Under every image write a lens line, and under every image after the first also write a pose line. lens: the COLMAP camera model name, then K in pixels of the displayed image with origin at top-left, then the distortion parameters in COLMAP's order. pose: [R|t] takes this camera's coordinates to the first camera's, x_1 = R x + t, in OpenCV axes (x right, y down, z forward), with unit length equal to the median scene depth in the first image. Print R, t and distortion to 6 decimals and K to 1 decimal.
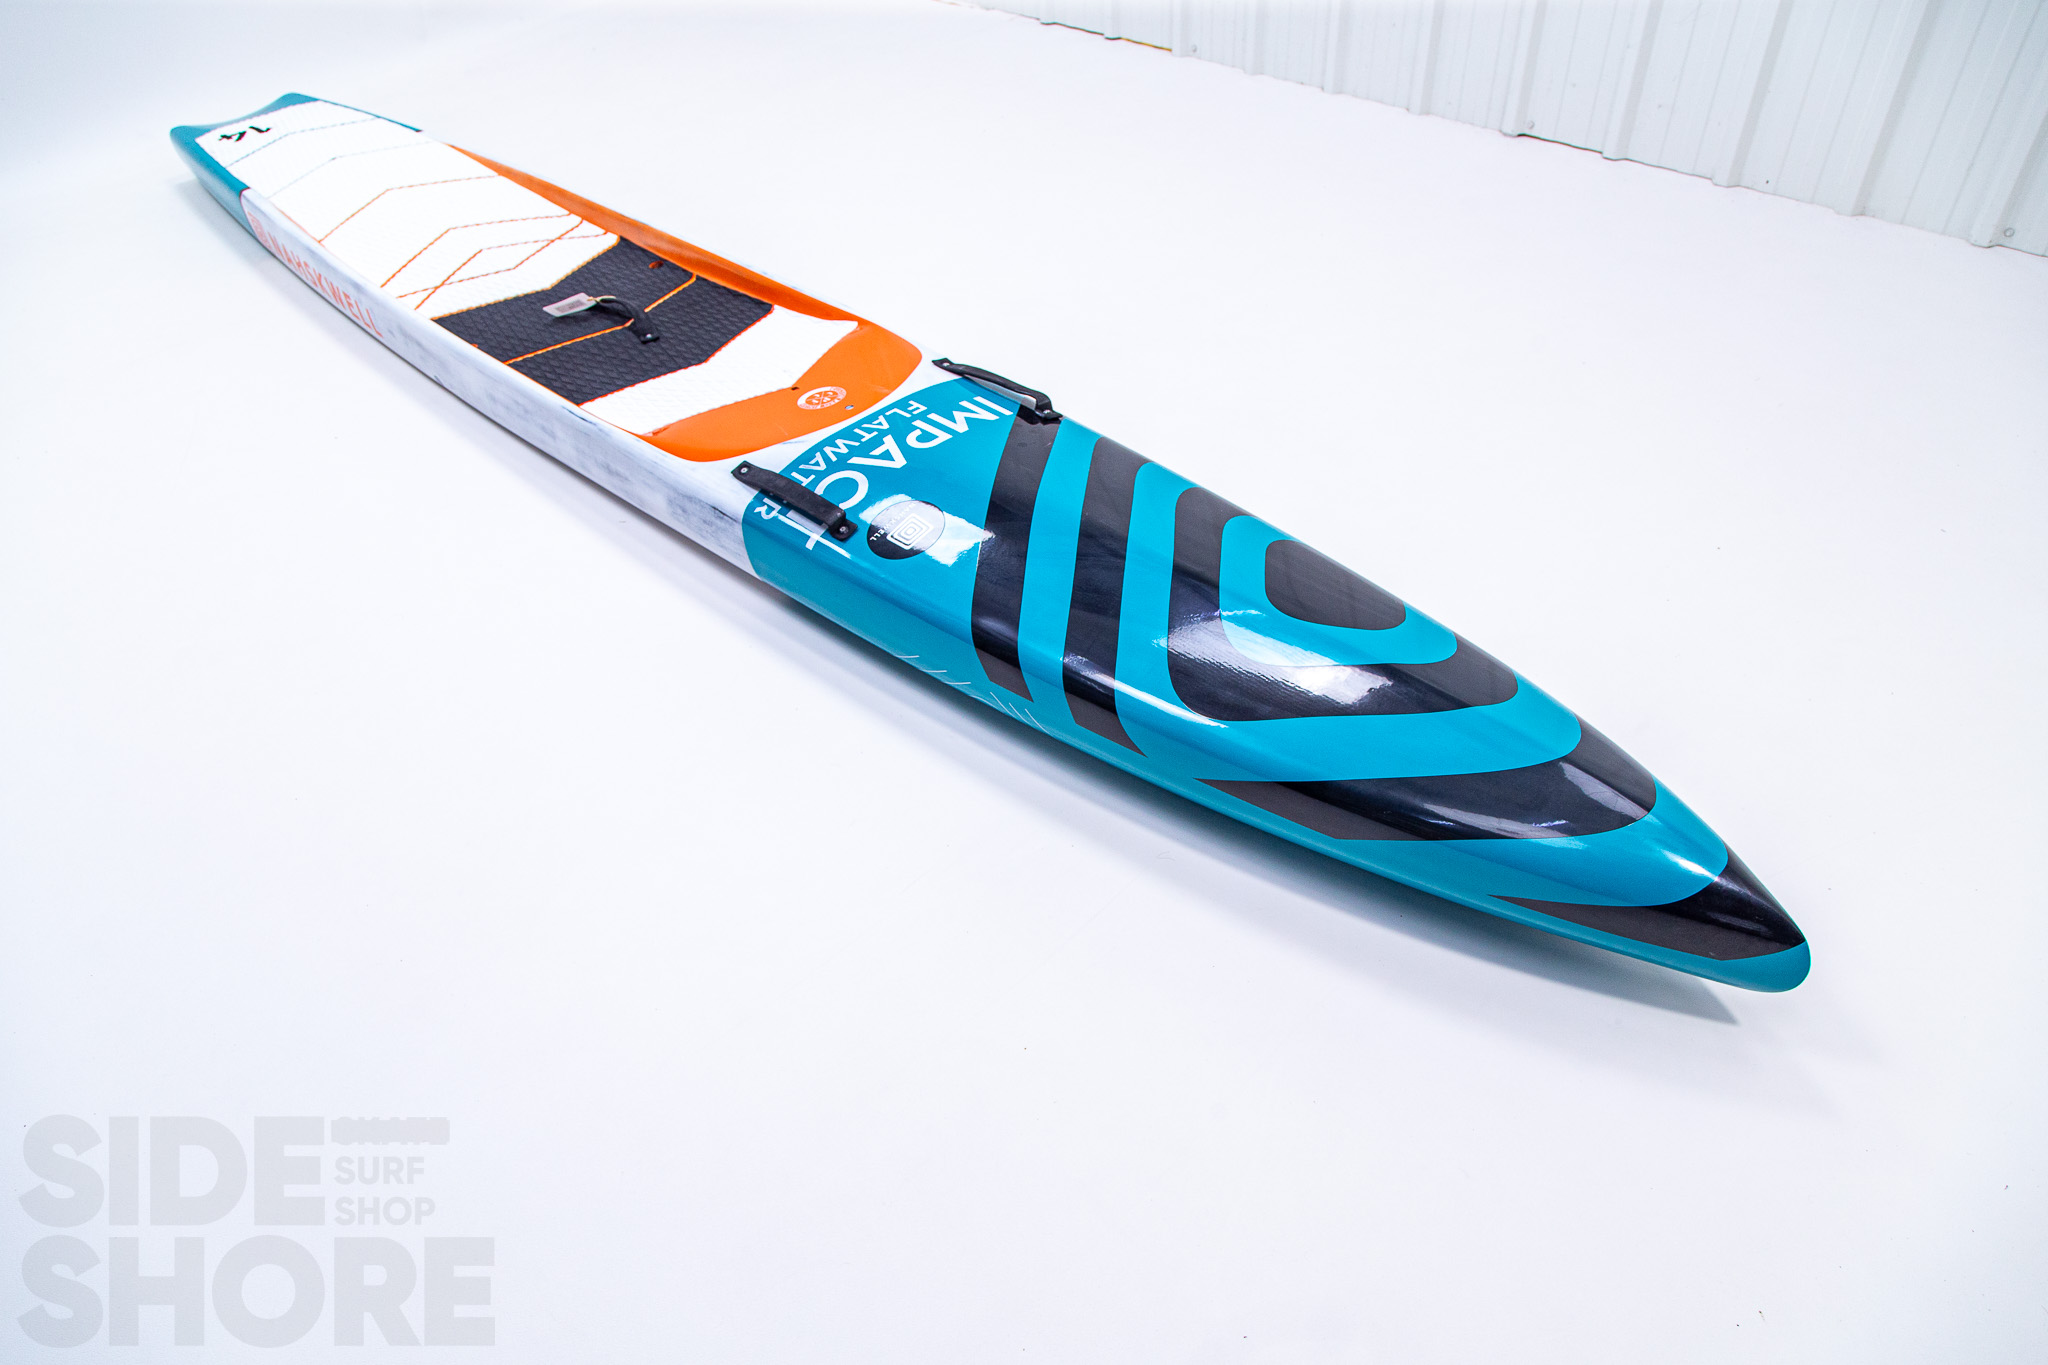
lens RADIAL K [[1341.0, 0, 1024.3], [0, 1341.0, 691.7], [0, 0, 1]] dist [-0.003495, 0.001185]
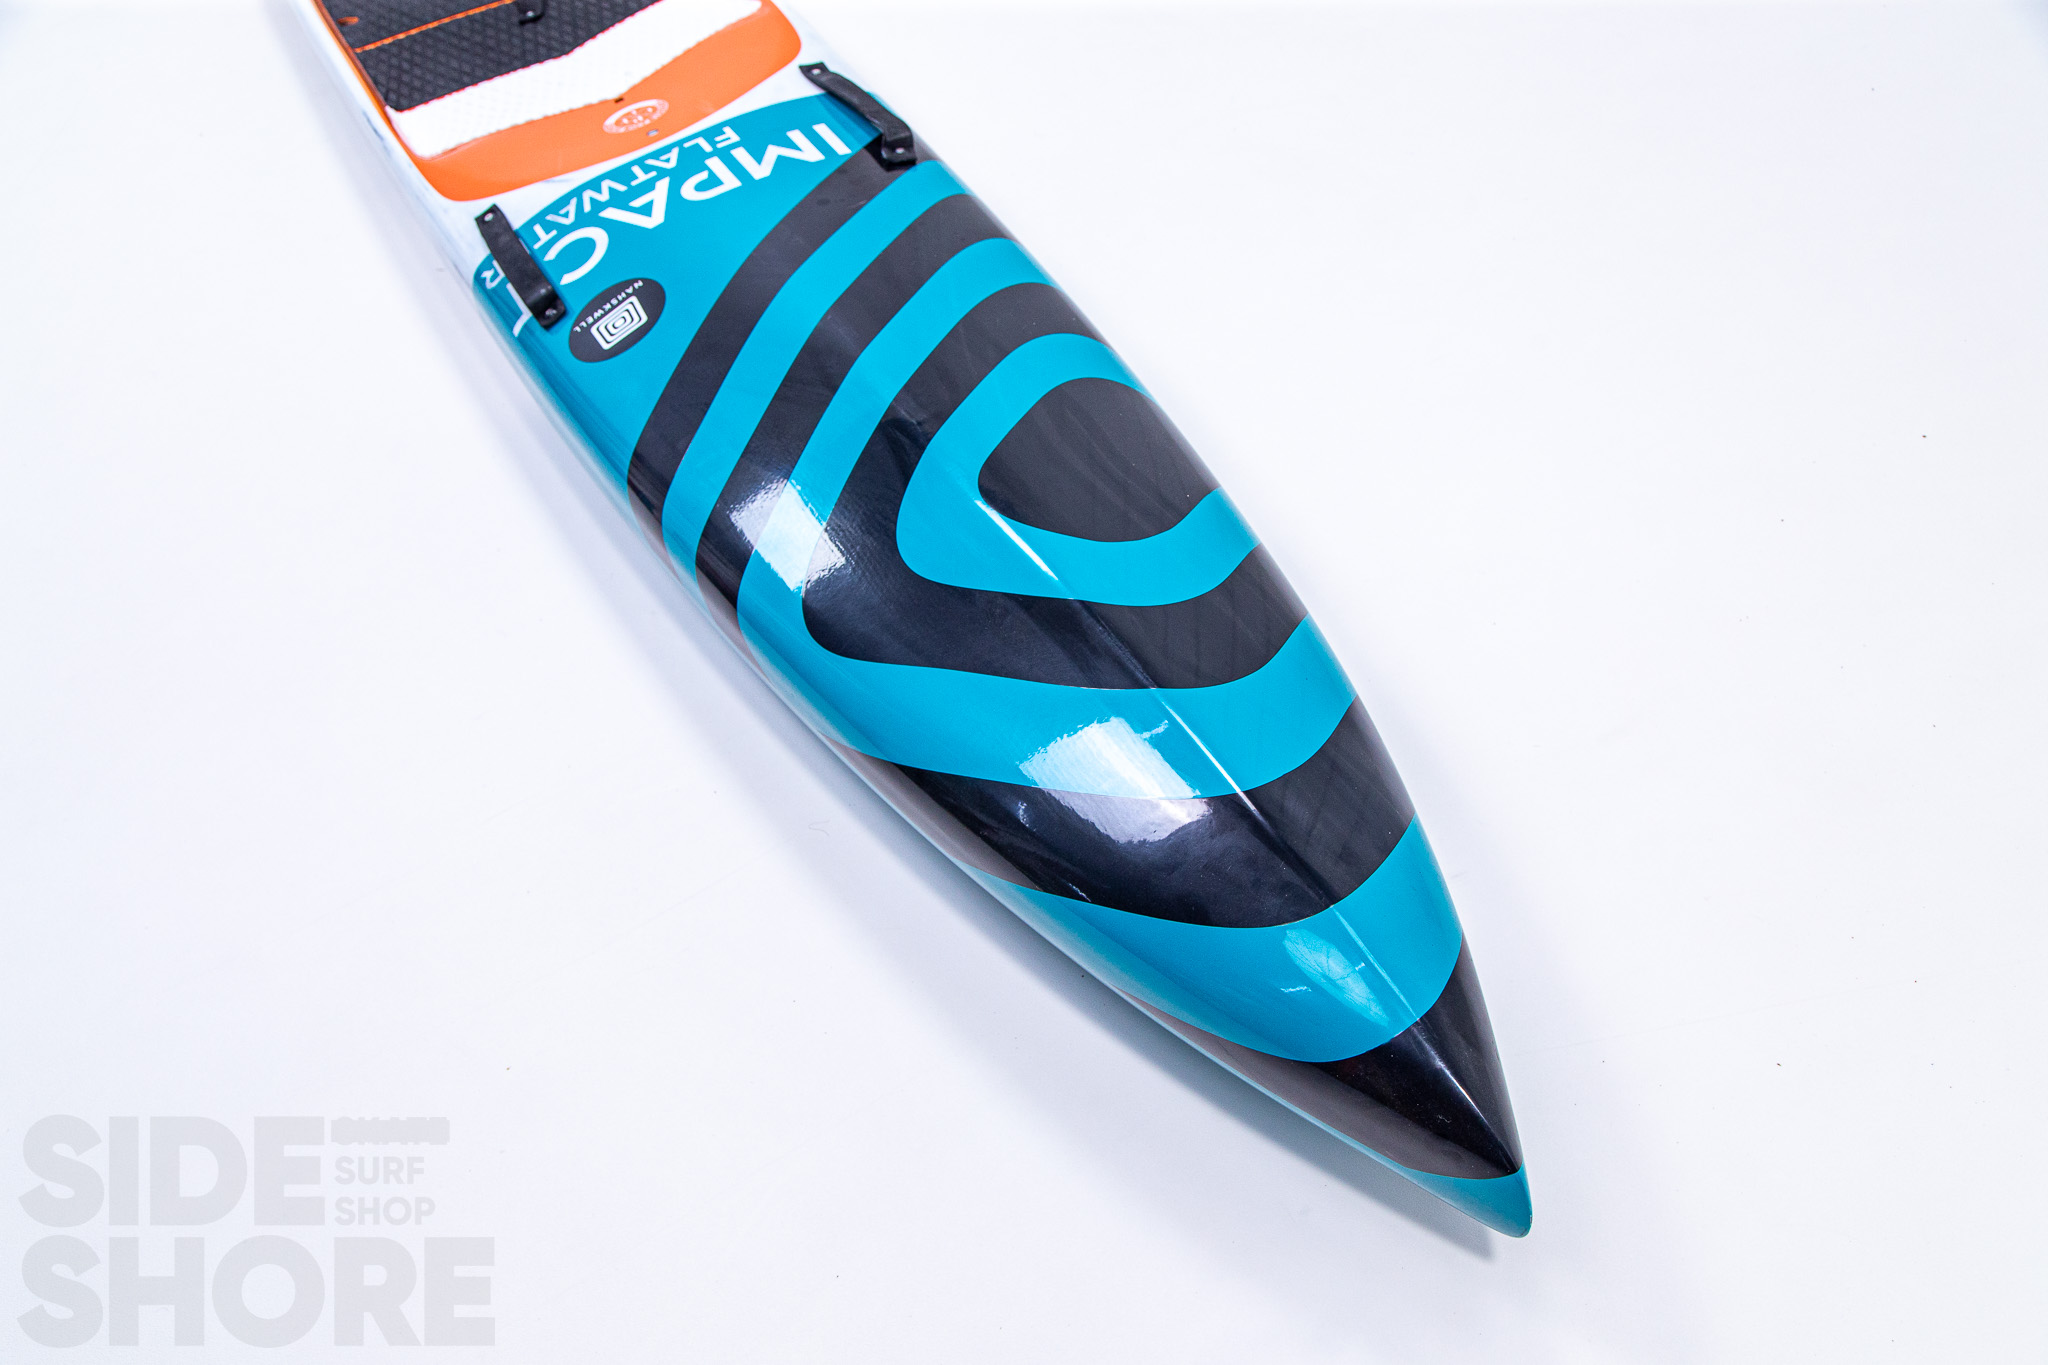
lens RADIAL K [[1695.6, 0, 1027.8], [0, 1695.6, 673.1], [0, 0, 1]] dist [-0.012984, 0.003490]
pose [[0.952697, 0.128069, -0.275622, 0.365862], [-0.089315, 0.984814, 0.148876, -0.082297], [0.290502, -0.117216, 0.949668, 0.164216]]
